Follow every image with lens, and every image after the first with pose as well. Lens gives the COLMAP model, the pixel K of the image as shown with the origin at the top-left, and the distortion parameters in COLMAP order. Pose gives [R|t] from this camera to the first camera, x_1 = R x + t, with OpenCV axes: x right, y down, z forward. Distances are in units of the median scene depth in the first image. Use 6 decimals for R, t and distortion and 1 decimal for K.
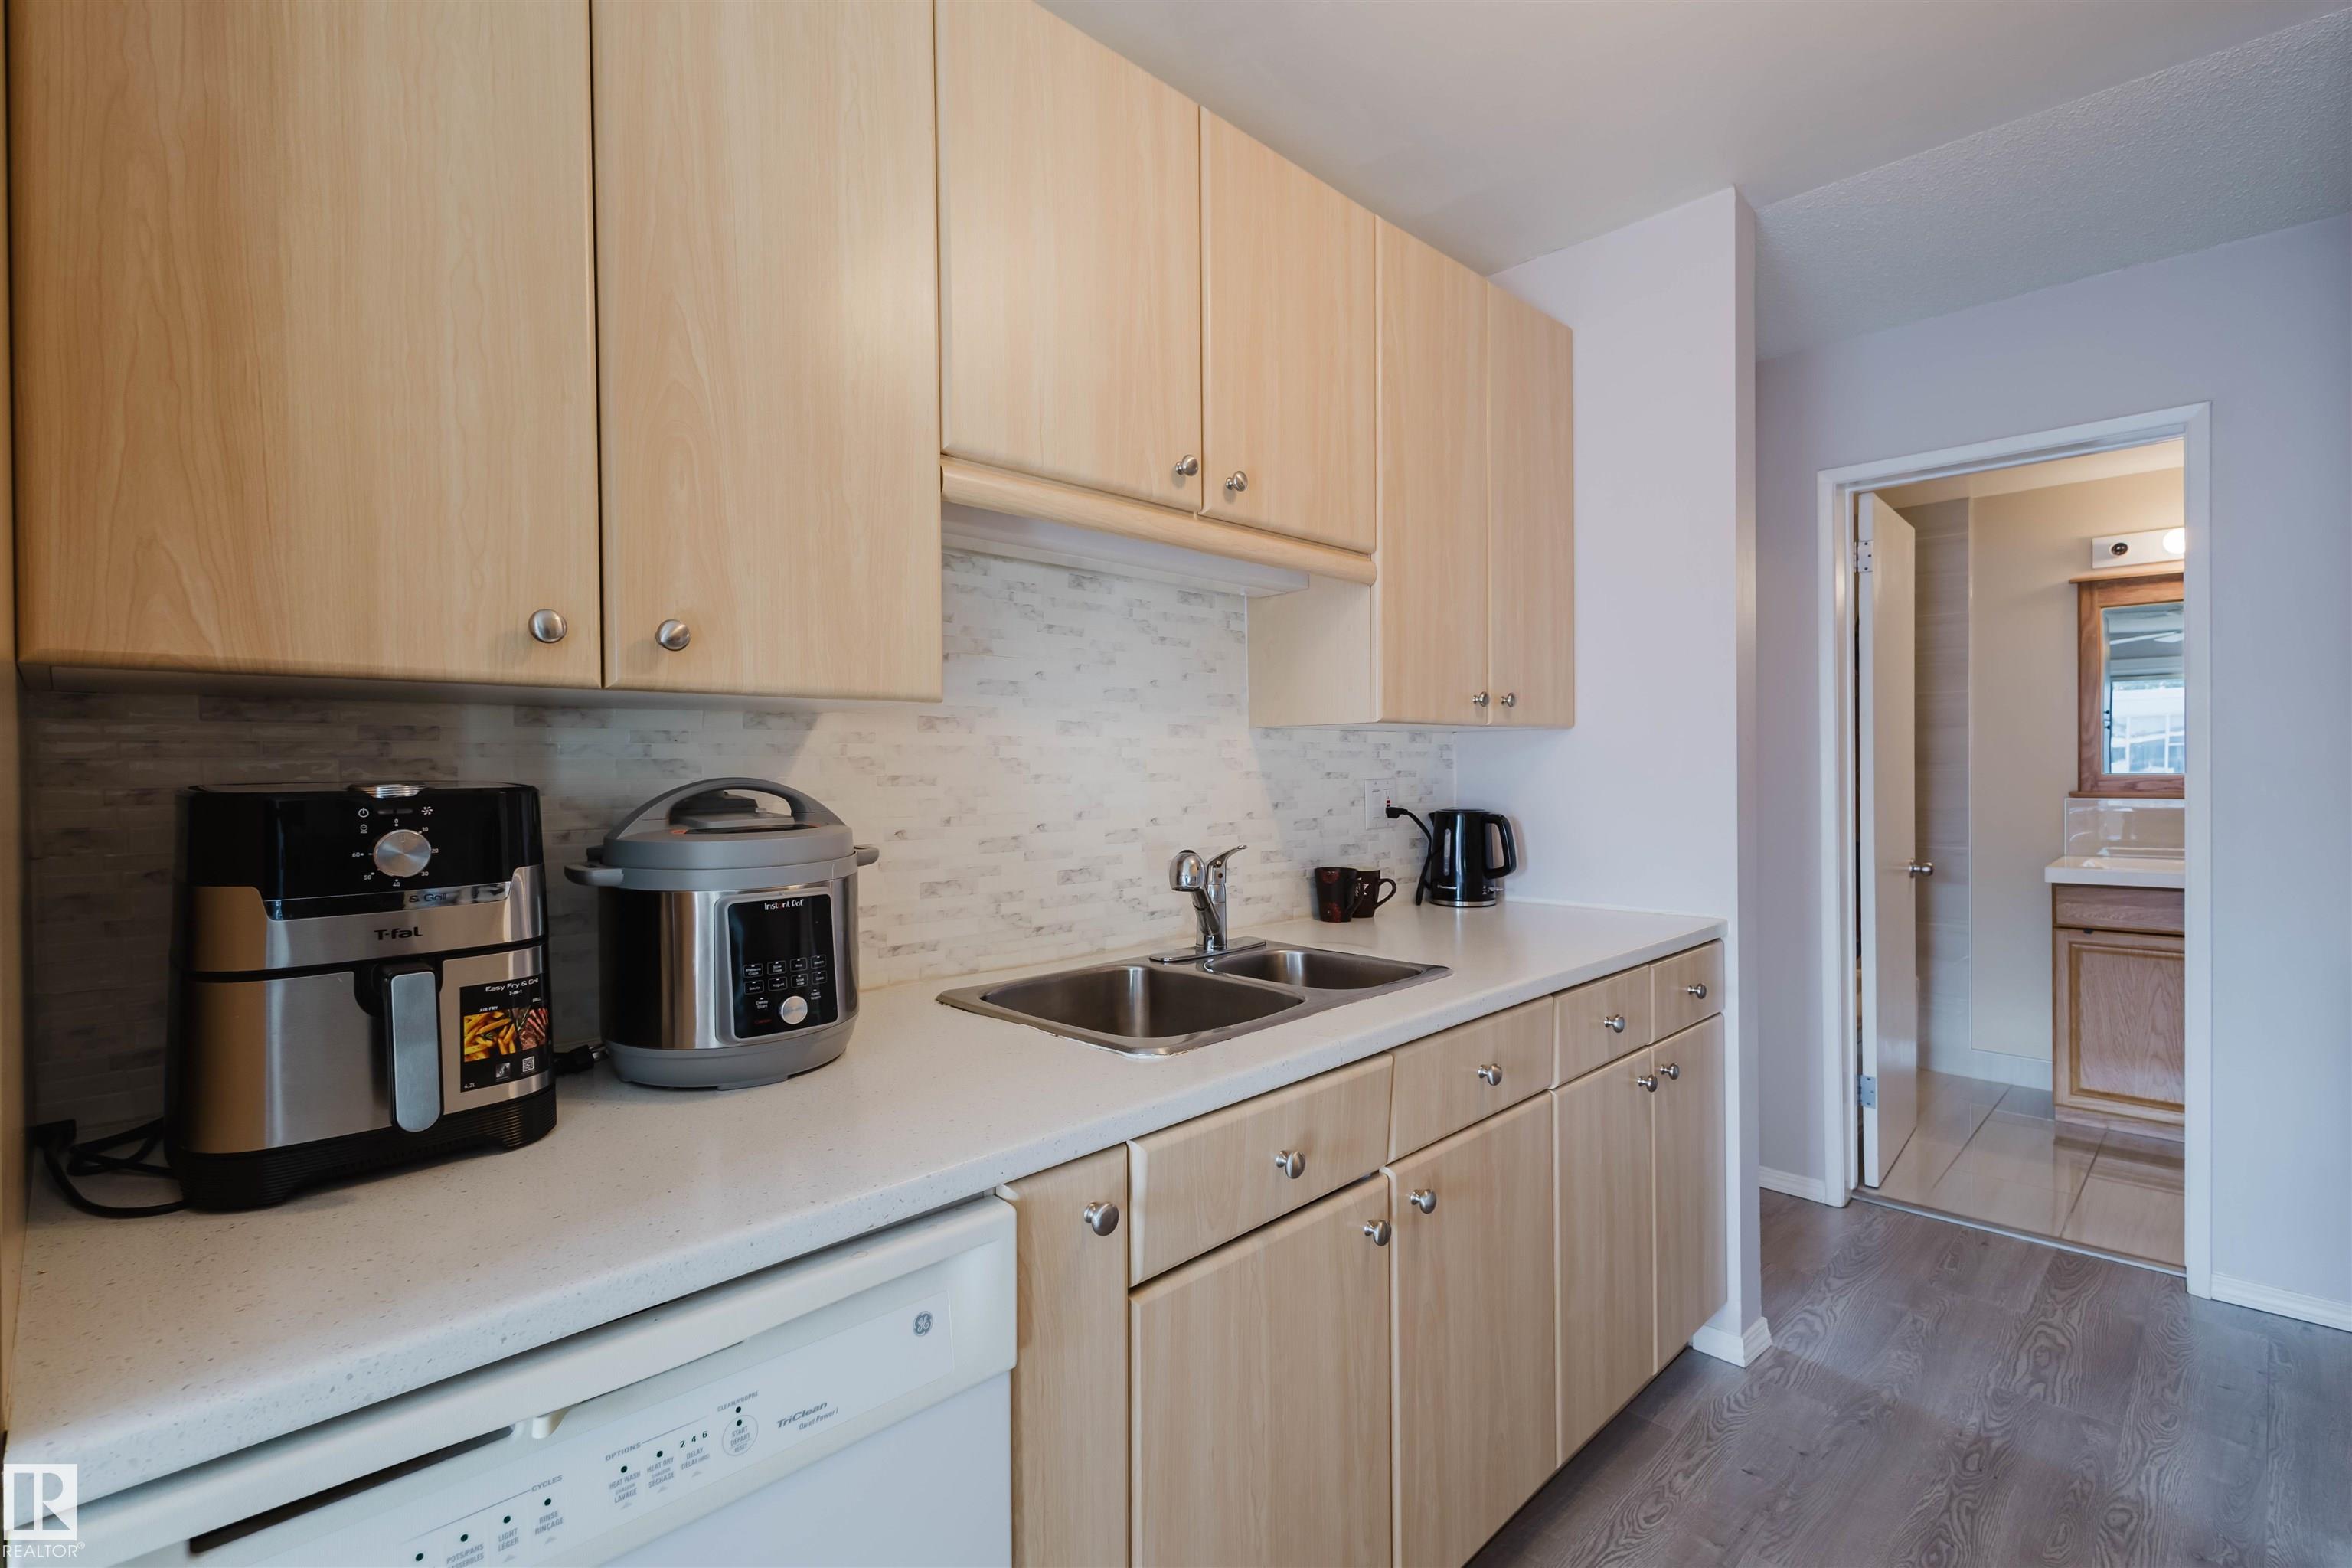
lens RADIAL K [[1082.0, 0, 1168.8], [0, 1082.0, 777.9], [0, 0, 1]] dist [0.015417, -0.004910]
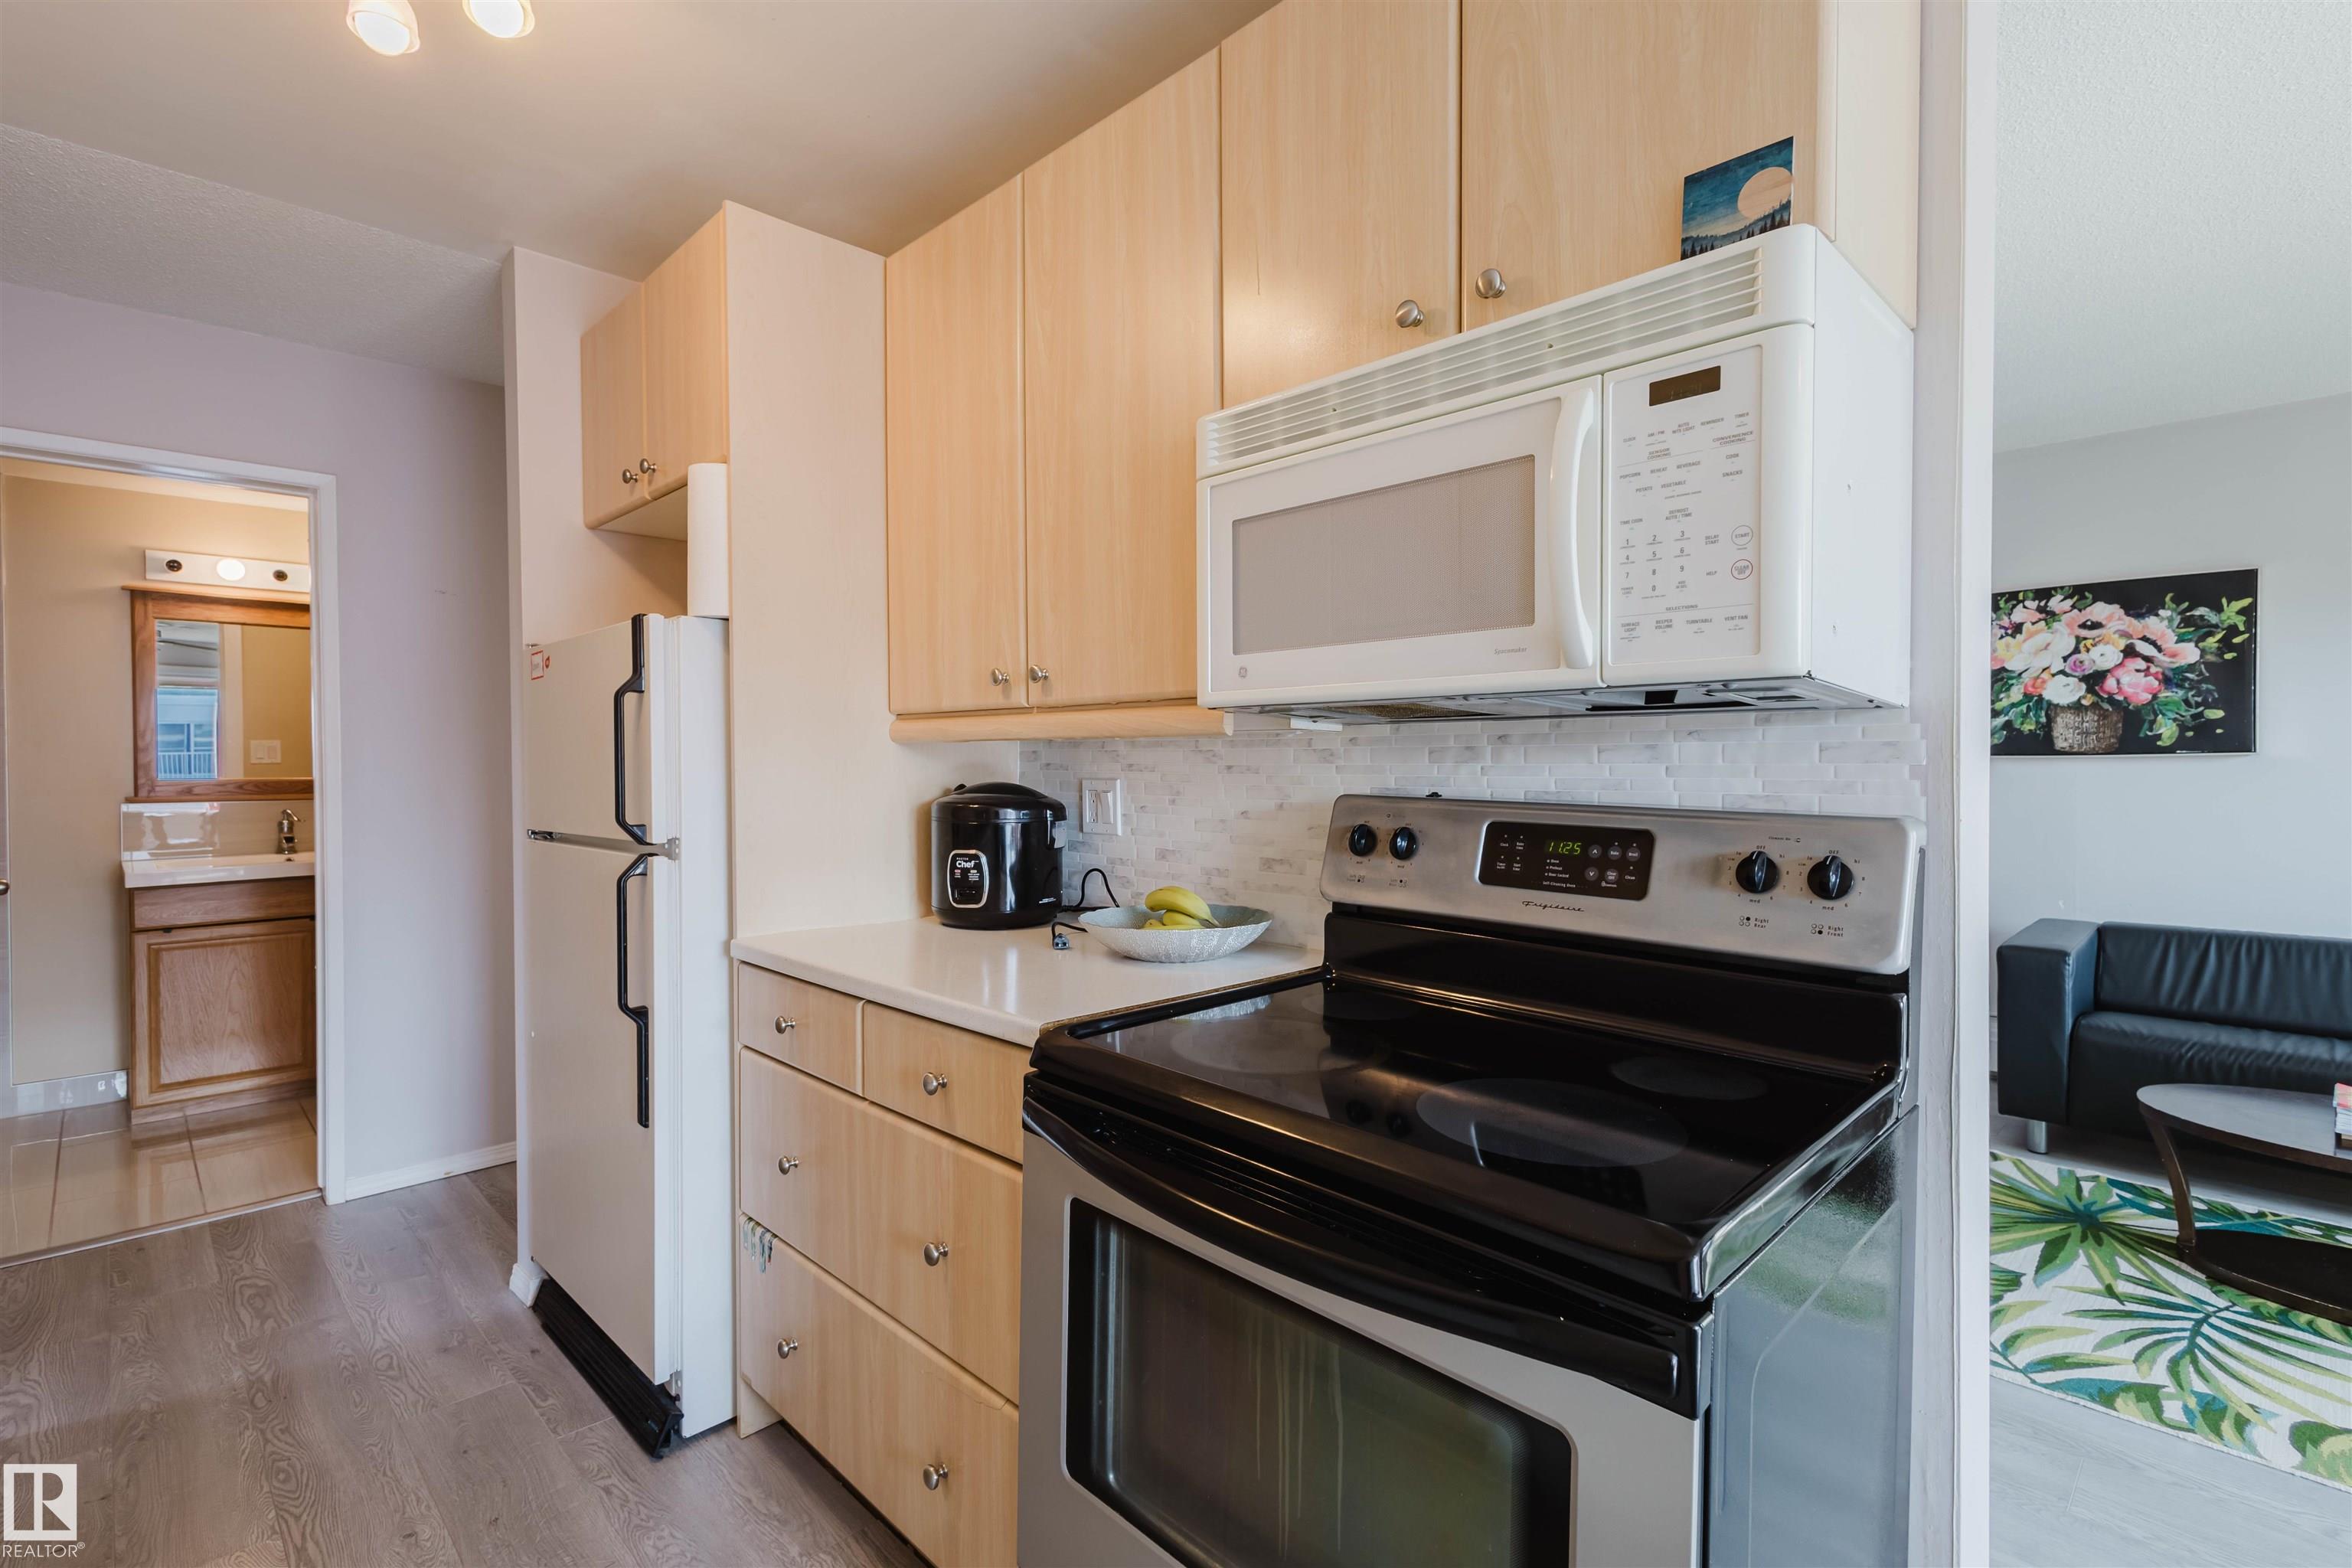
lens RADIAL K [[1082.0, 0, 1179.7], [0, 1082.0, 779.1], [0, 0, 1]] dist [0.015417, -0.004910]
pose [[0.002008, -0.006290, 0.999978, -0.291740], [0.013167, 0.999894, 0.006263, 0.003840], [-0.999911, 0.013154, 0.002091, 0.049942]]
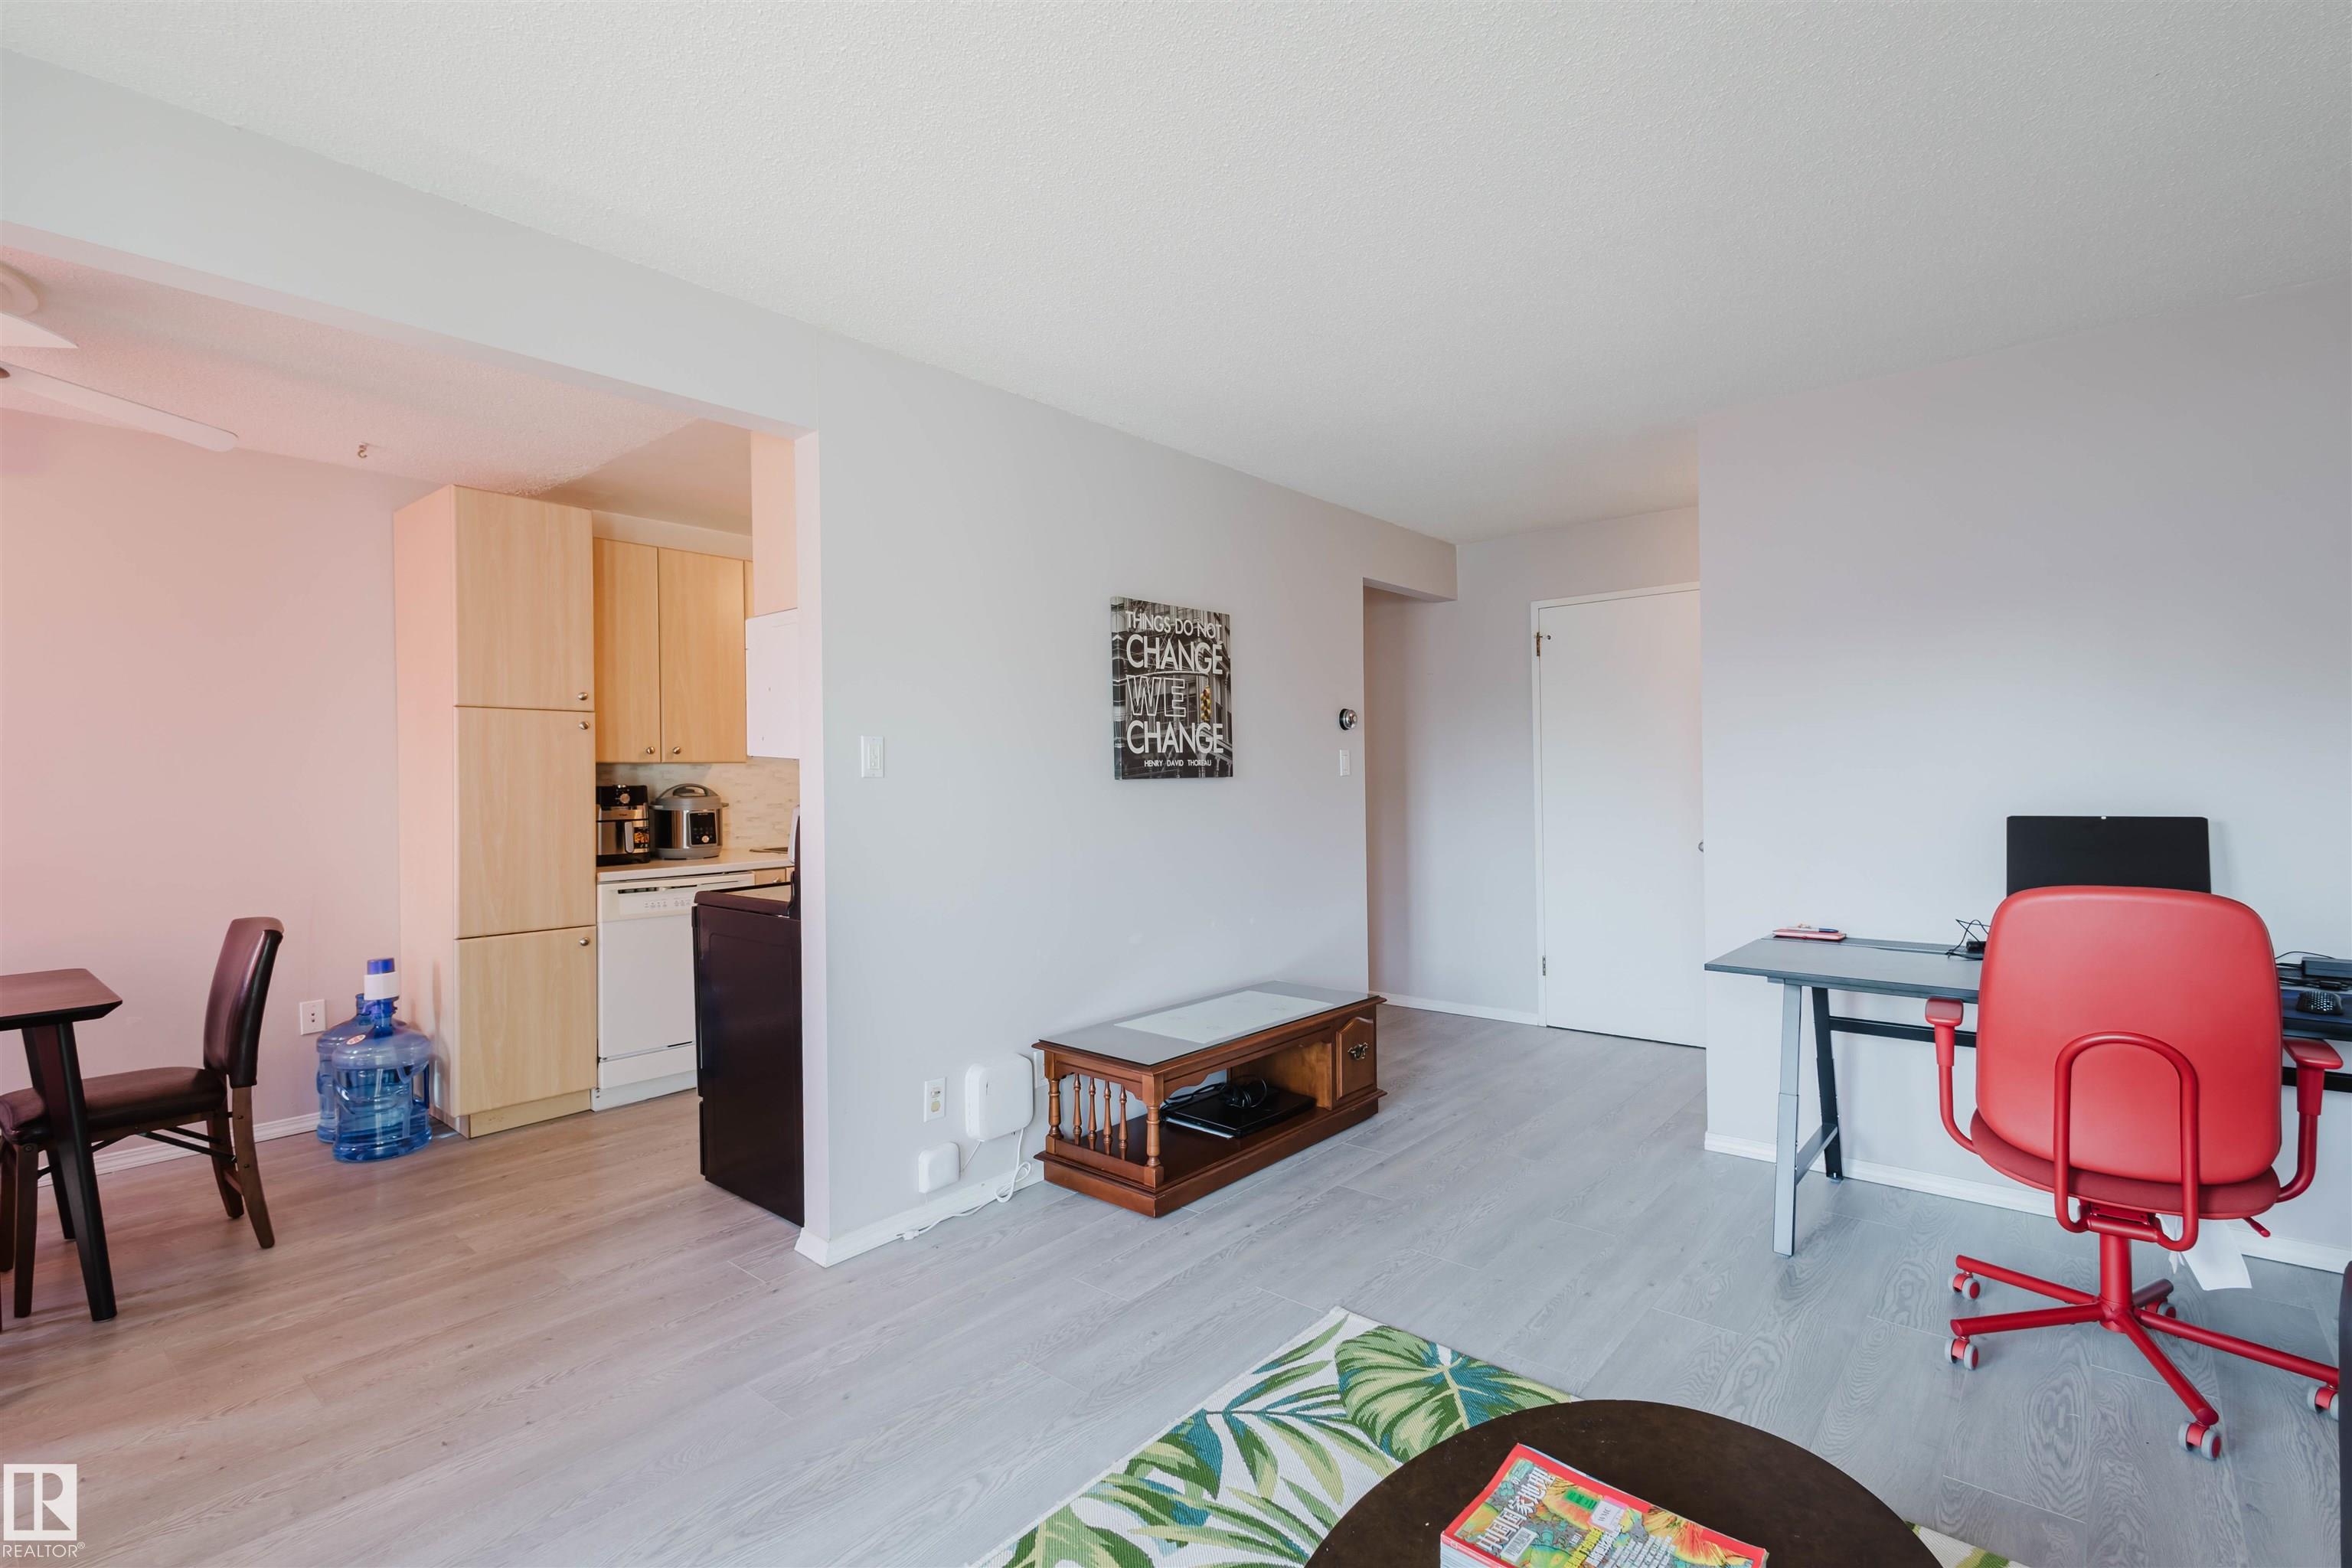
lens RADIAL K [[1082.0, 0, 1178.8], [0, 1082.0, 778.3], [0, 0, 1]] dist [0.015417, -0.004910]
pose [[0.996341, -0.002003, 0.085445, 0.512146], [0.002689, 0.999965, -0.007923, 0.009057], [-0.085426, 0.008124, 0.996311, -1.527330]]
